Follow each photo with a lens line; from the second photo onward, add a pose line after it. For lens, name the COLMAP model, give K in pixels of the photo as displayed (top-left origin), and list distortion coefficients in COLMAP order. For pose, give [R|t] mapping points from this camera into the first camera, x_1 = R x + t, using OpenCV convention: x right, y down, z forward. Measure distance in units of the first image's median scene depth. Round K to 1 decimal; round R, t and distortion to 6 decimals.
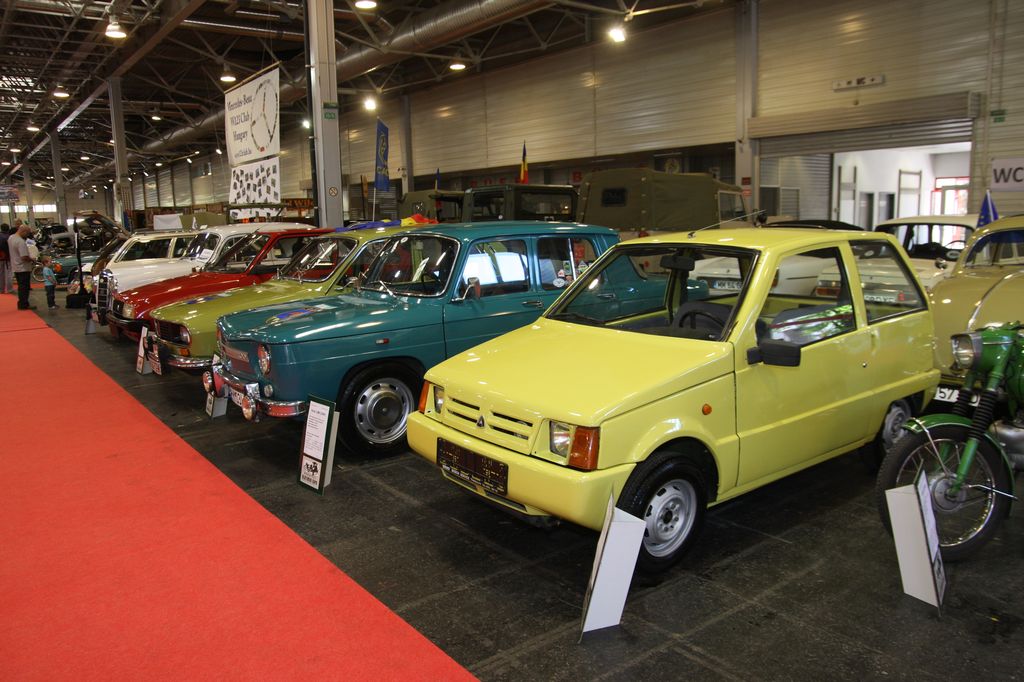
lens RADIAL K [[775.7, 0, 497.1], [0, 775.7, 355.2], [0, 0, 1]] dist [-0.137150, 0.096857]
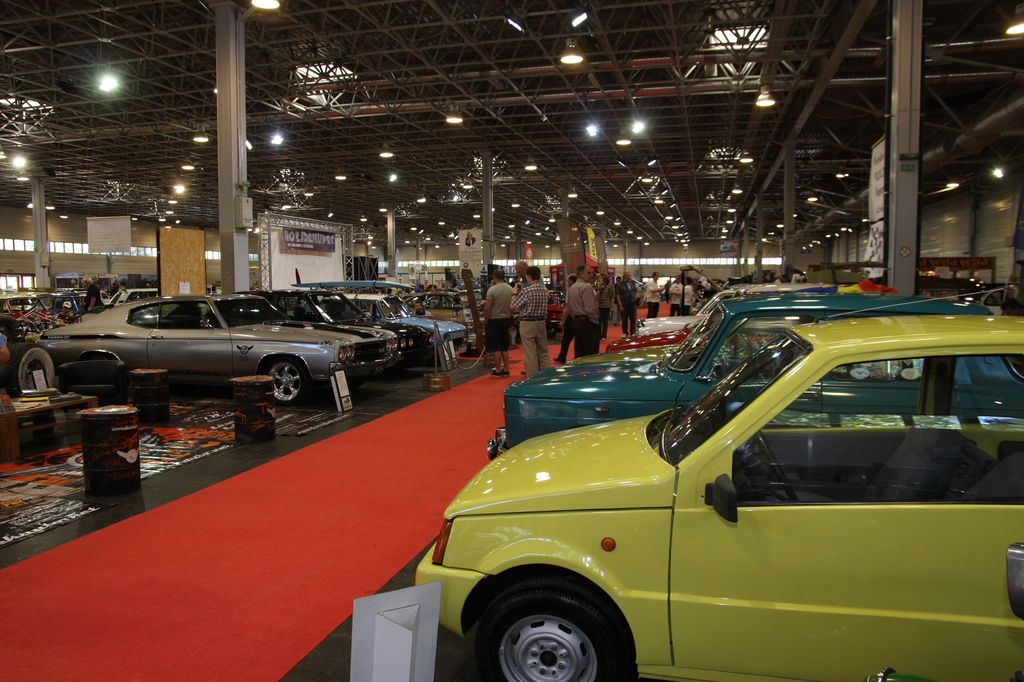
lens RADIAL K [[775.7, 0, 503.9], [0, 775.7, 346.0], [0, 0, 1]] dist [-0.137150, 0.096857]
pose [[0.614388, 0.085020, -0.784410, 0.140682], [-0.149253, 0.988751, -0.009735, -0.018006], [0.774759, 0.123057, 0.620166, 0.074594]]
